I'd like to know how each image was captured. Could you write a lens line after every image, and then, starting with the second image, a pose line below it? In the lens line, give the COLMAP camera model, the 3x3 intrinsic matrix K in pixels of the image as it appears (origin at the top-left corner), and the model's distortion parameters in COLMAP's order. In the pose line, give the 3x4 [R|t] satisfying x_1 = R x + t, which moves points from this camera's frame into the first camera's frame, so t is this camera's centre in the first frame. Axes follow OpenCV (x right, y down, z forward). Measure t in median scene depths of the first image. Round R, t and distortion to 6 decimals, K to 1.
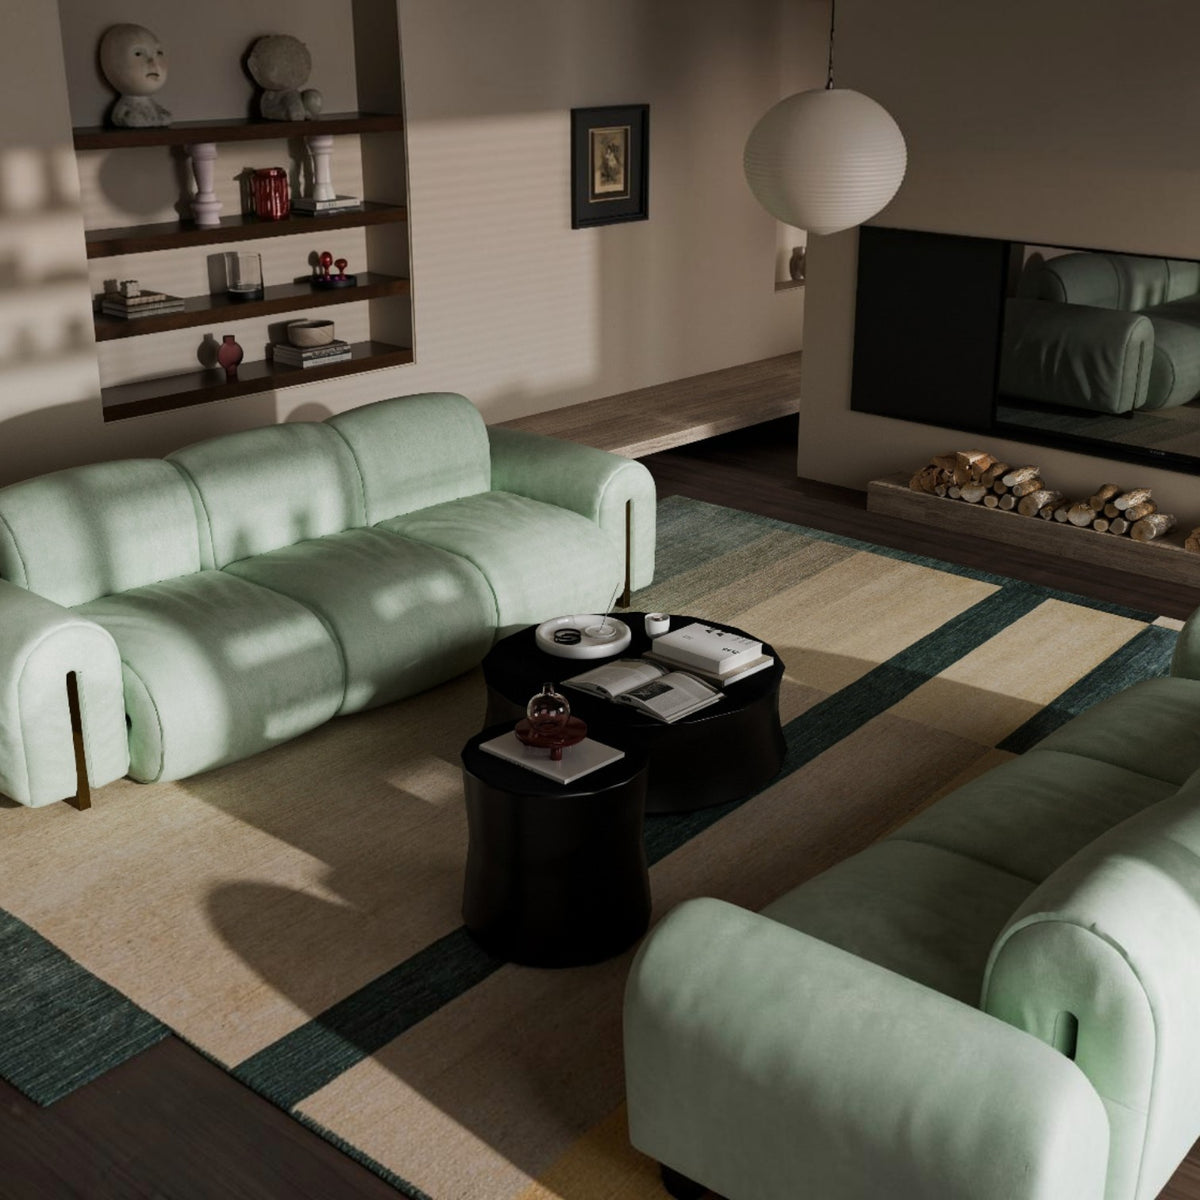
lens RADIAL K [[1651.7, 0, 600.0], [0, 1651.7, 600.0], [0, 0, 1]] dist [-0.015551, -0.026040]
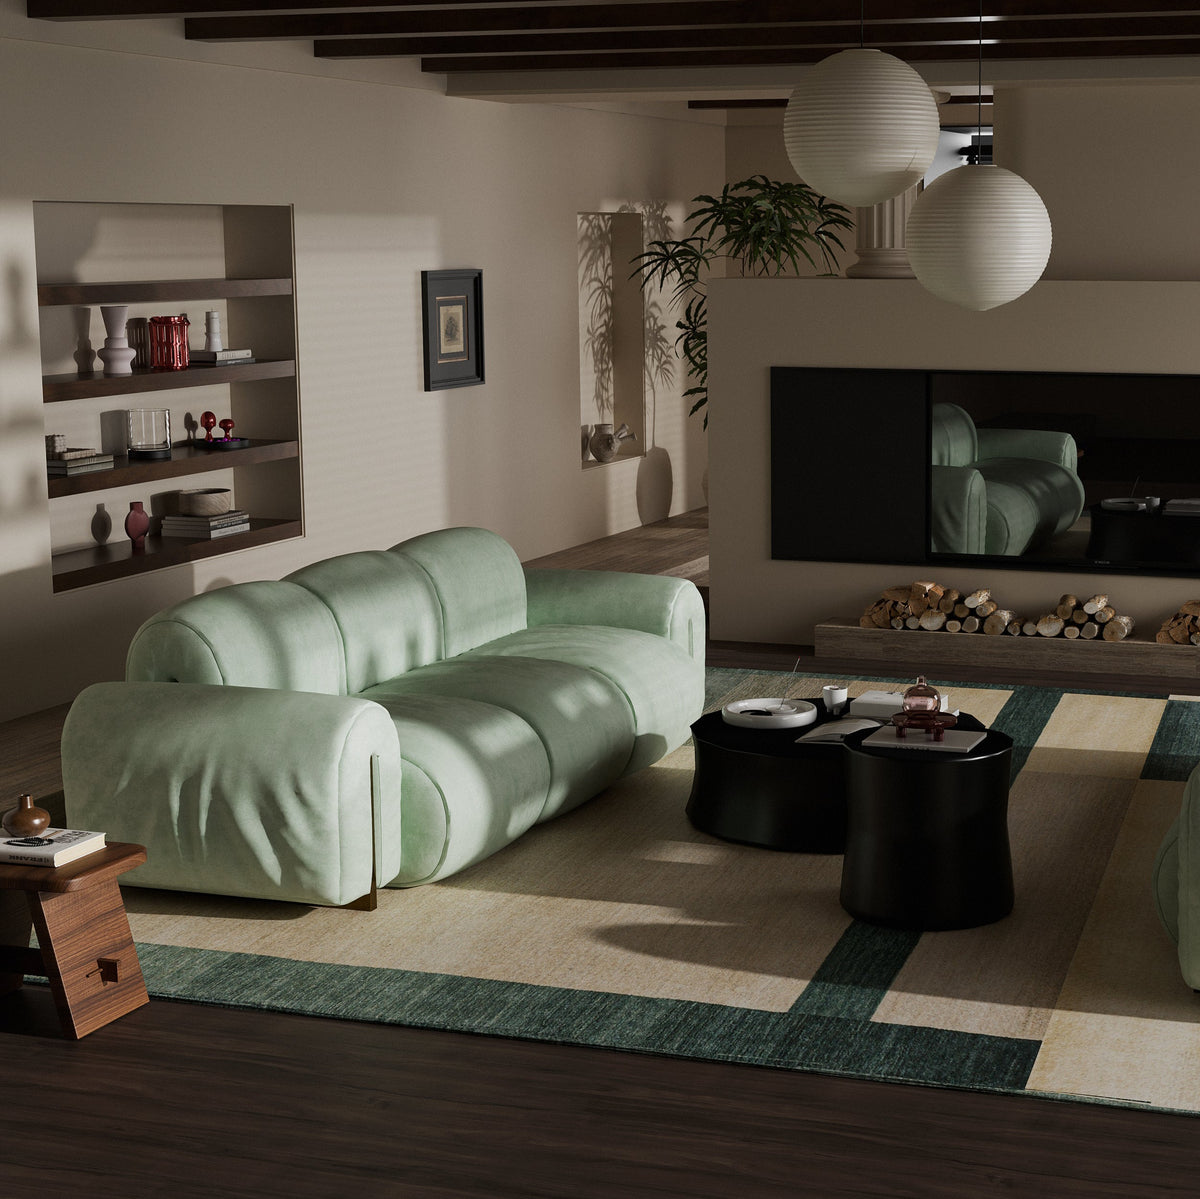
lens RADIAL K [[2724.9, 0, 600.0], [0, 2724.9, 599.5], [0, 0, 1]] dist [-0.032273, -0.005649]
pose [[0.903619, -0.050772, 0.425318, -0.651059], [0.145755, 0.970142, -0.193857, 0.211325], [-0.402776, 0.237165, 0.884038, -0.358484]]
